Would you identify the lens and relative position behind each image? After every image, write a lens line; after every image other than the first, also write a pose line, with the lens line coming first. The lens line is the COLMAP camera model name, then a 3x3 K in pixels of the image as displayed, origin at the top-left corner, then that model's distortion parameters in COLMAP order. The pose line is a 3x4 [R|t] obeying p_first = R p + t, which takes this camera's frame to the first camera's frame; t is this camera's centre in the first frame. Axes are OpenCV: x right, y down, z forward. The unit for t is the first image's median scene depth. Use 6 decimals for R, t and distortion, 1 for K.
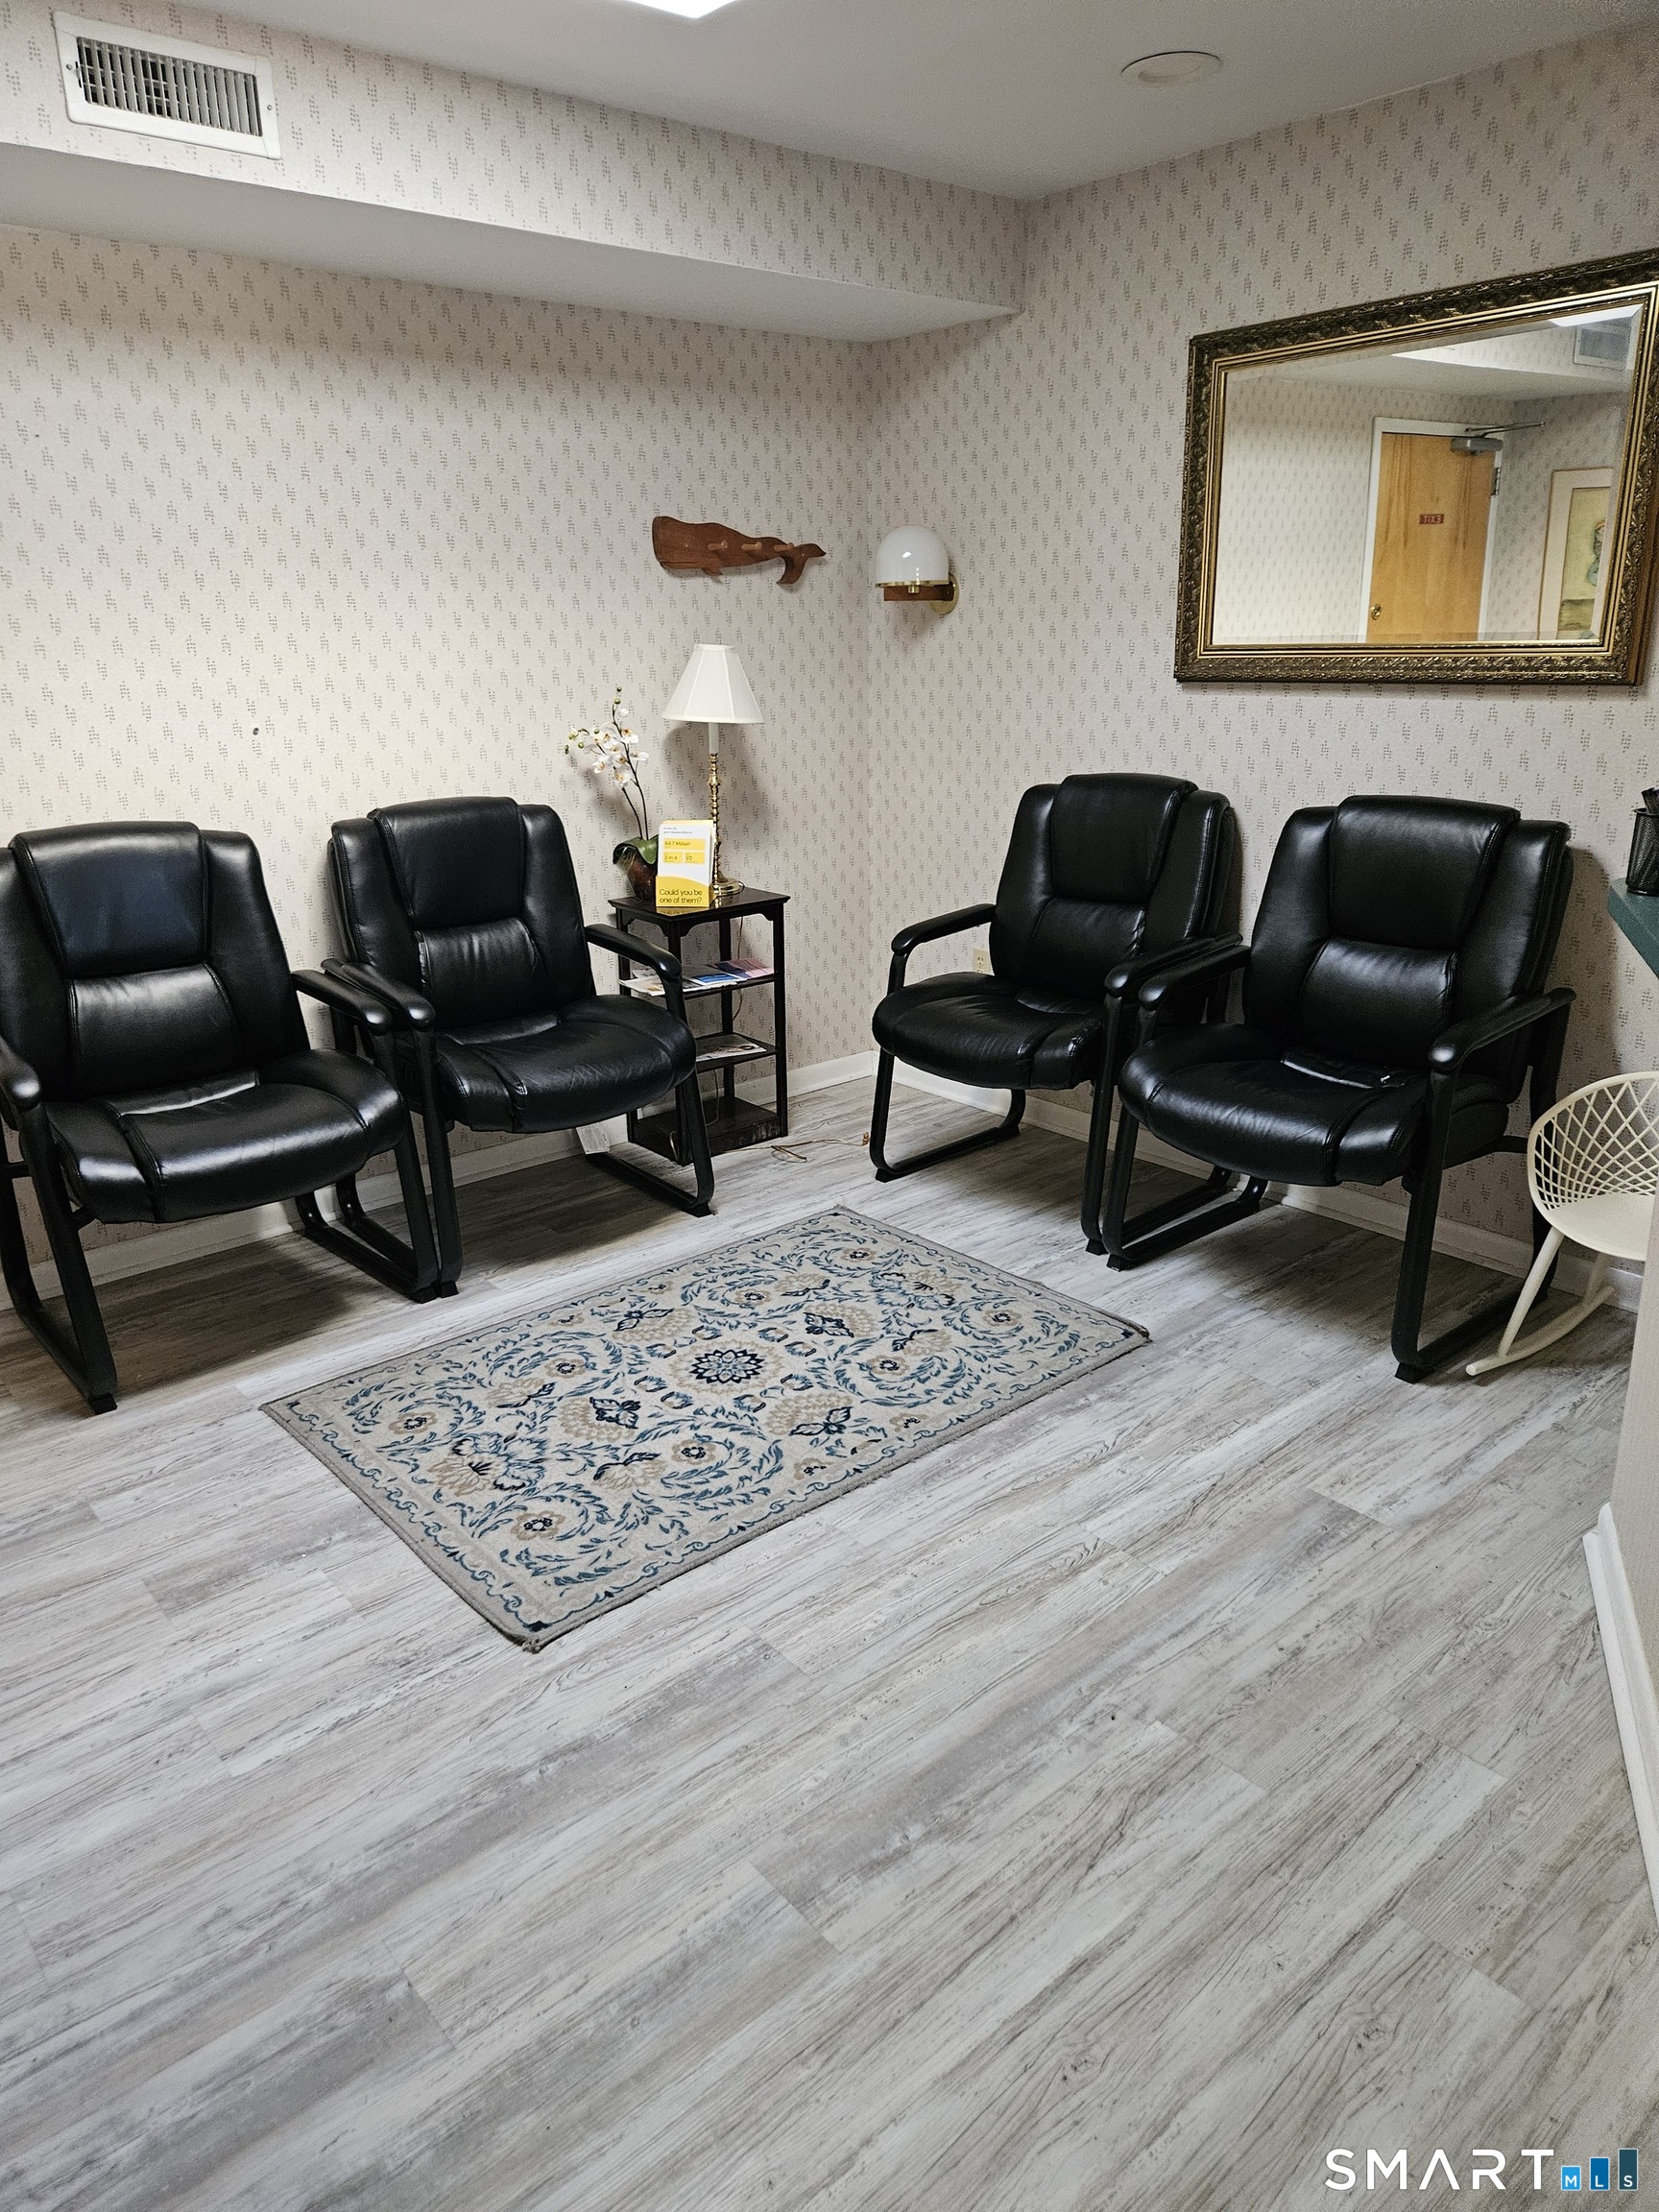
lens RADIAL K [[1485.4, 0, 843.9], [0, 1485.4, 1101.5], [0, 0, 1]] dist [0.069820, -0.048214]
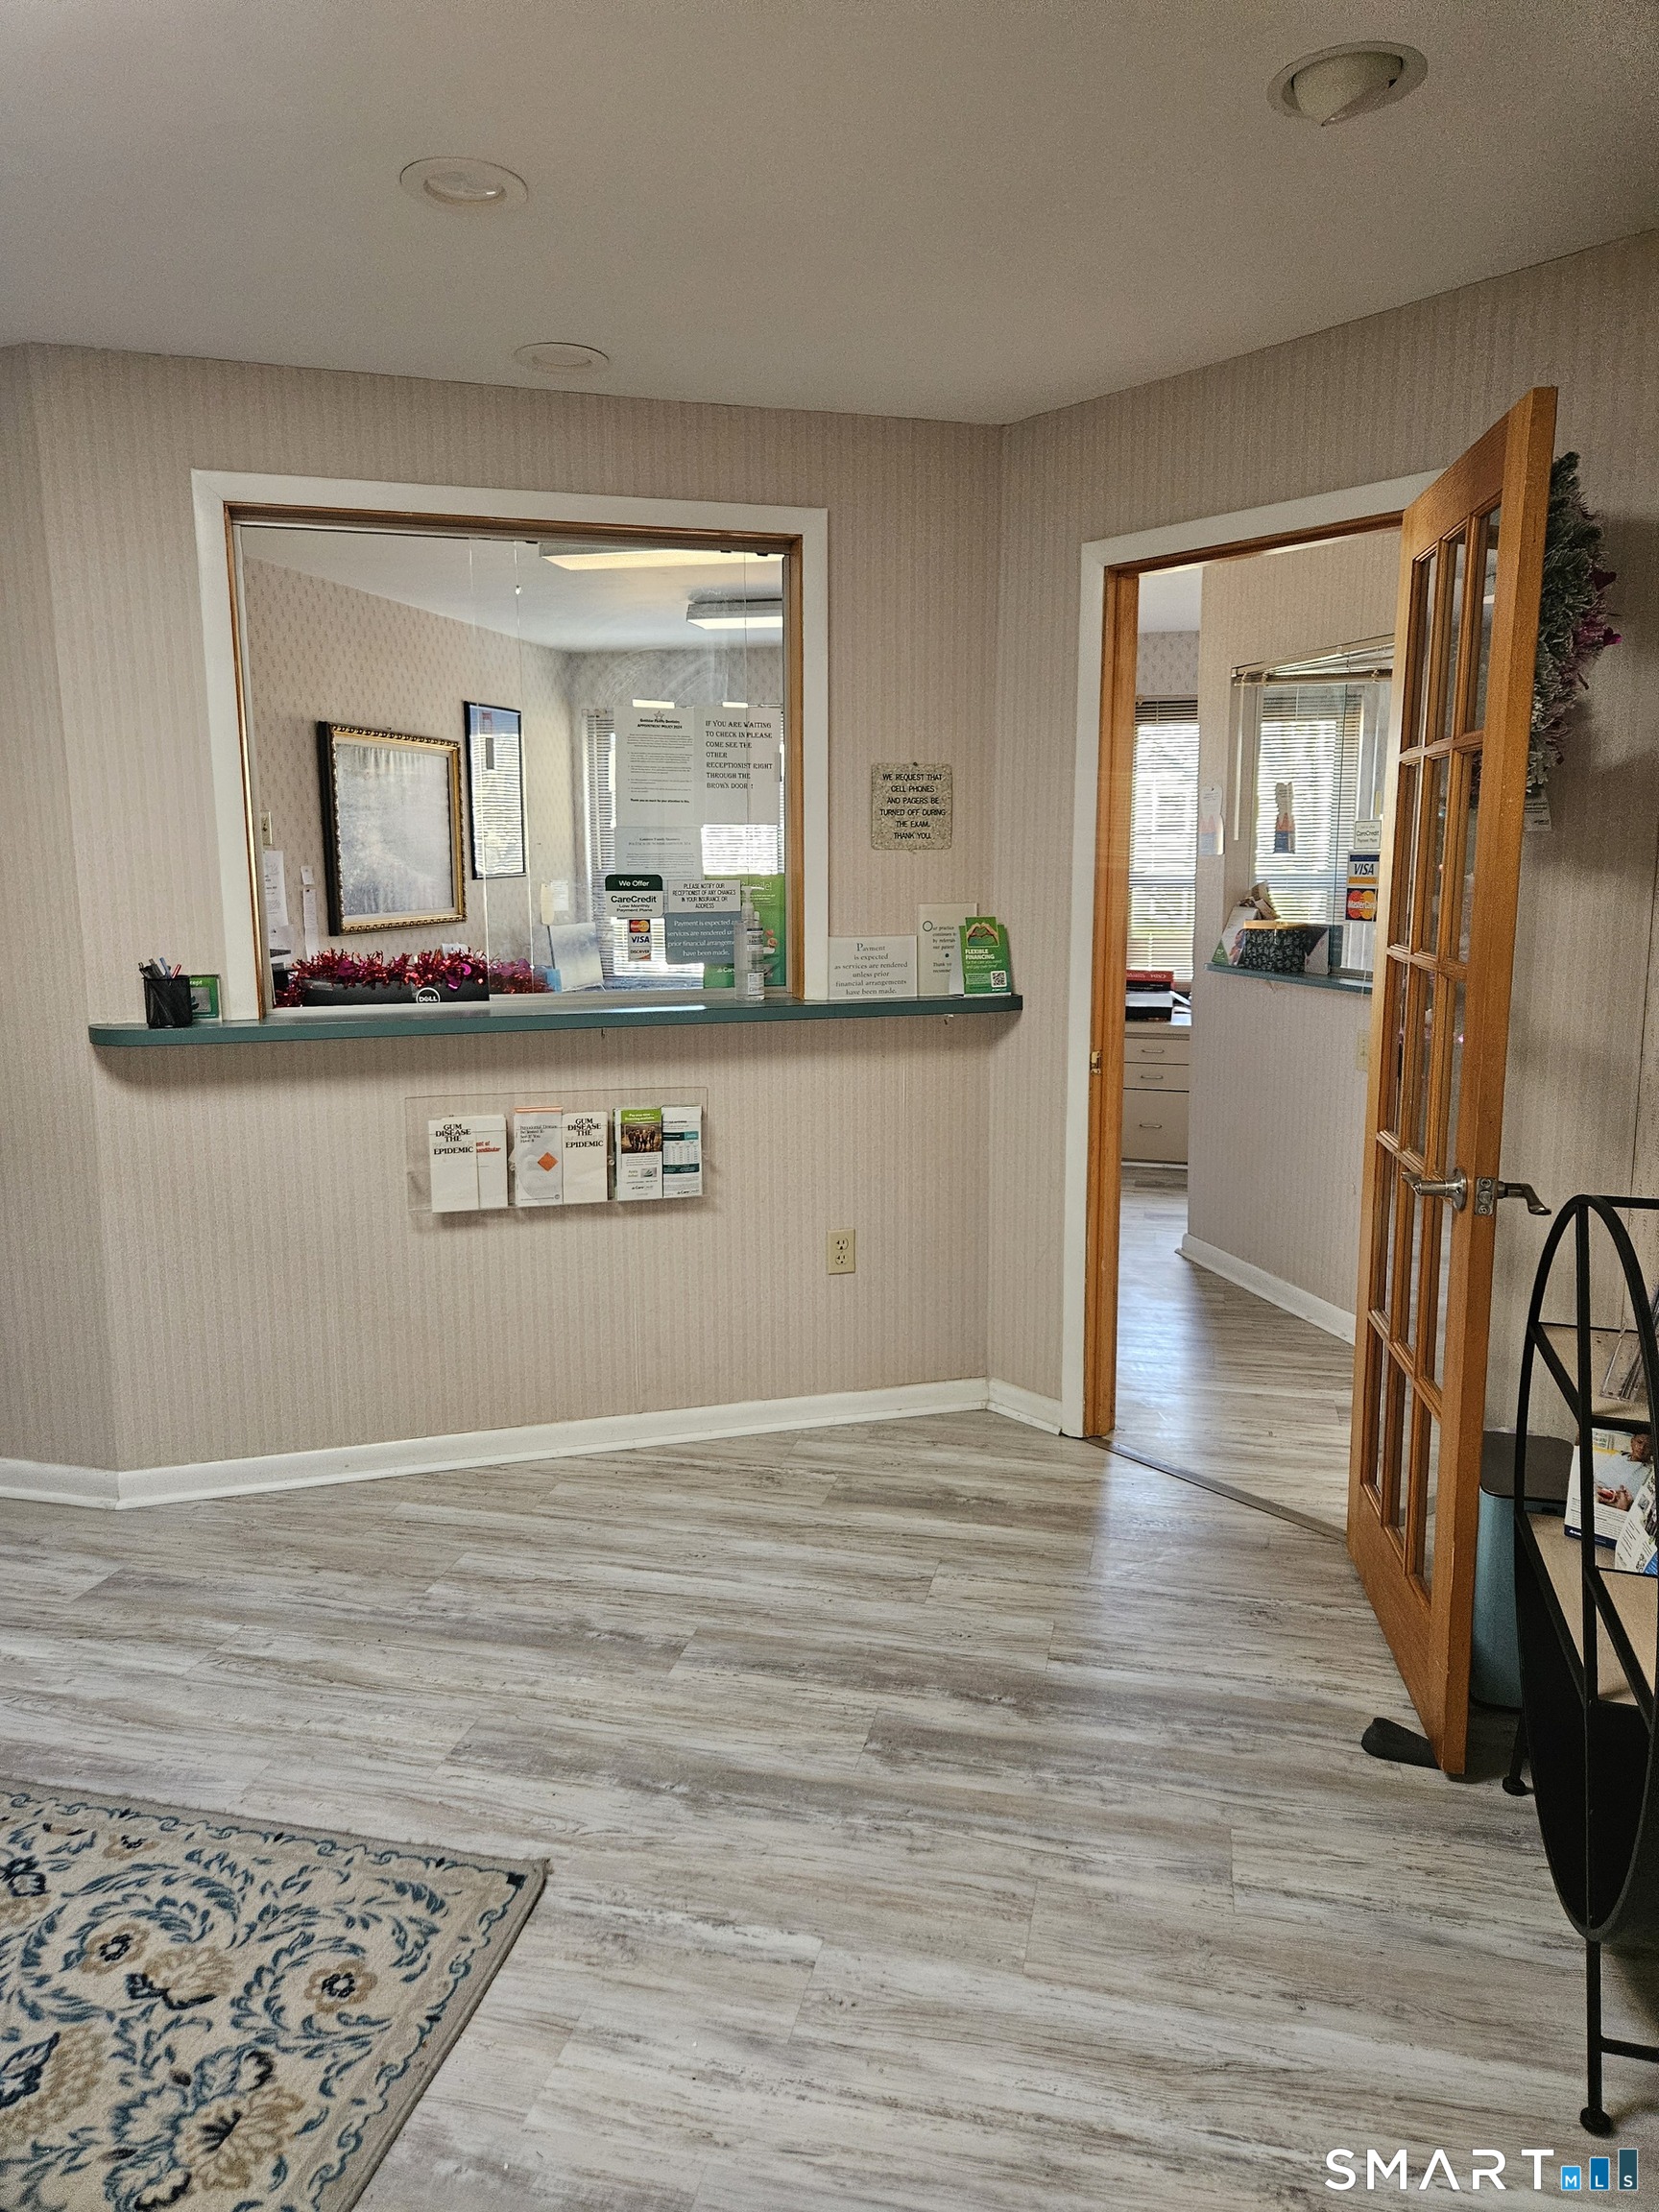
lens RADIAL K [[1485.4, 0, 851.6], [0, 1485.4, 1082.7], [0, 0, 1]] dist [0.069820, -0.048214]
pose [[-0.595971, -0.103332, 0.796330, -0.924223], [0.261550, 0.912629, 0.314166, -0.307266], [-0.759217, 0.395514, -0.516874, 1.022458]]
